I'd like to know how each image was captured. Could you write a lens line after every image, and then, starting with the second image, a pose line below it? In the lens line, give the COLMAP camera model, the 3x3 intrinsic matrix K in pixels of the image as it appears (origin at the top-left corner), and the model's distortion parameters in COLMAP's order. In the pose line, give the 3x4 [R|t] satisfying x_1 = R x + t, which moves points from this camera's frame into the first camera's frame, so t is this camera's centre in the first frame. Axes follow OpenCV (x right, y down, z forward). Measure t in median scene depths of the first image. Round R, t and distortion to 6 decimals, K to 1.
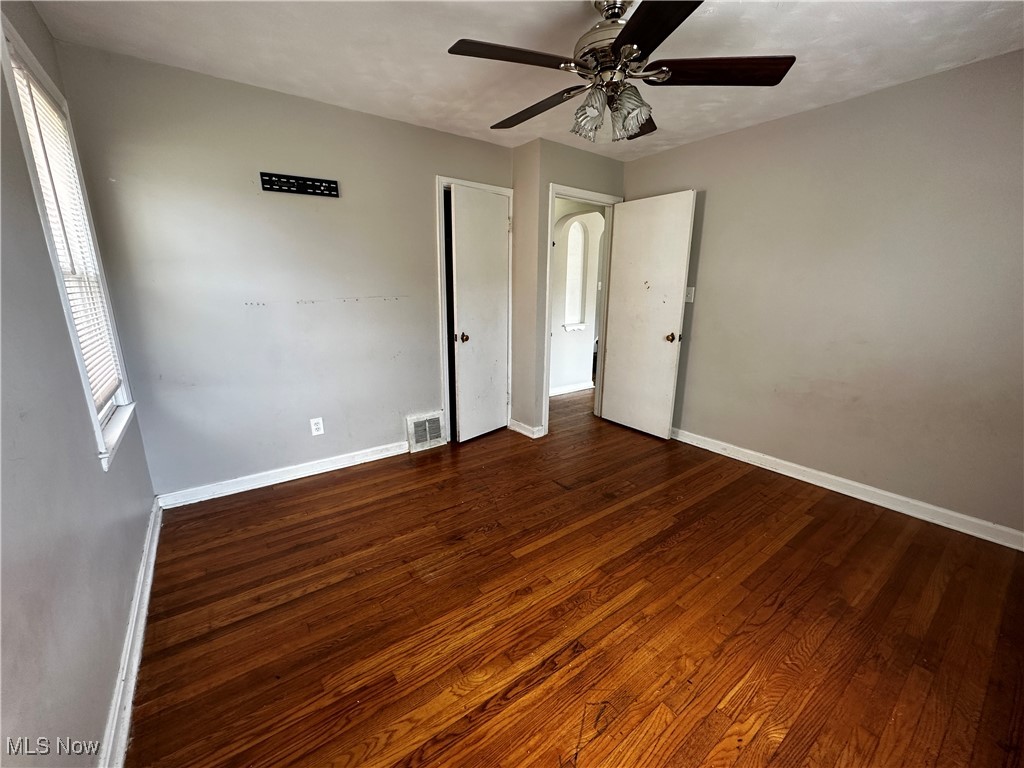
lens RADIAL K [[408.5, 0, 511.9], [0, 408.5, 385.4], [0, 0, 1]] dist [-0.002886, 0.000445]
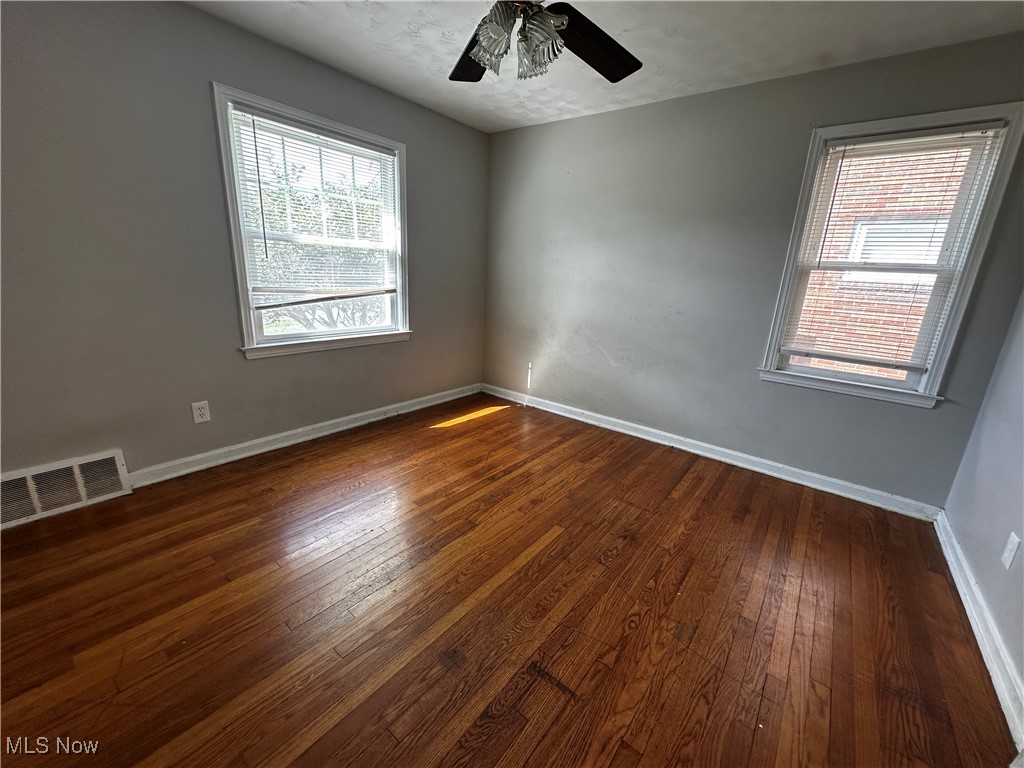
lens RADIAL K [[408.5, 0, 513.1], [0, 408.5, 383.6], [0, 0, 1]] dist [-0.002886, 0.000445]
pose [[-0.962759, 0.013771, -0.270009, 0.432614], [-0.121363, 0.870410, 0.477134, -0.404389], [0.241589, 0.492135, -0.836324, 1.843928]]
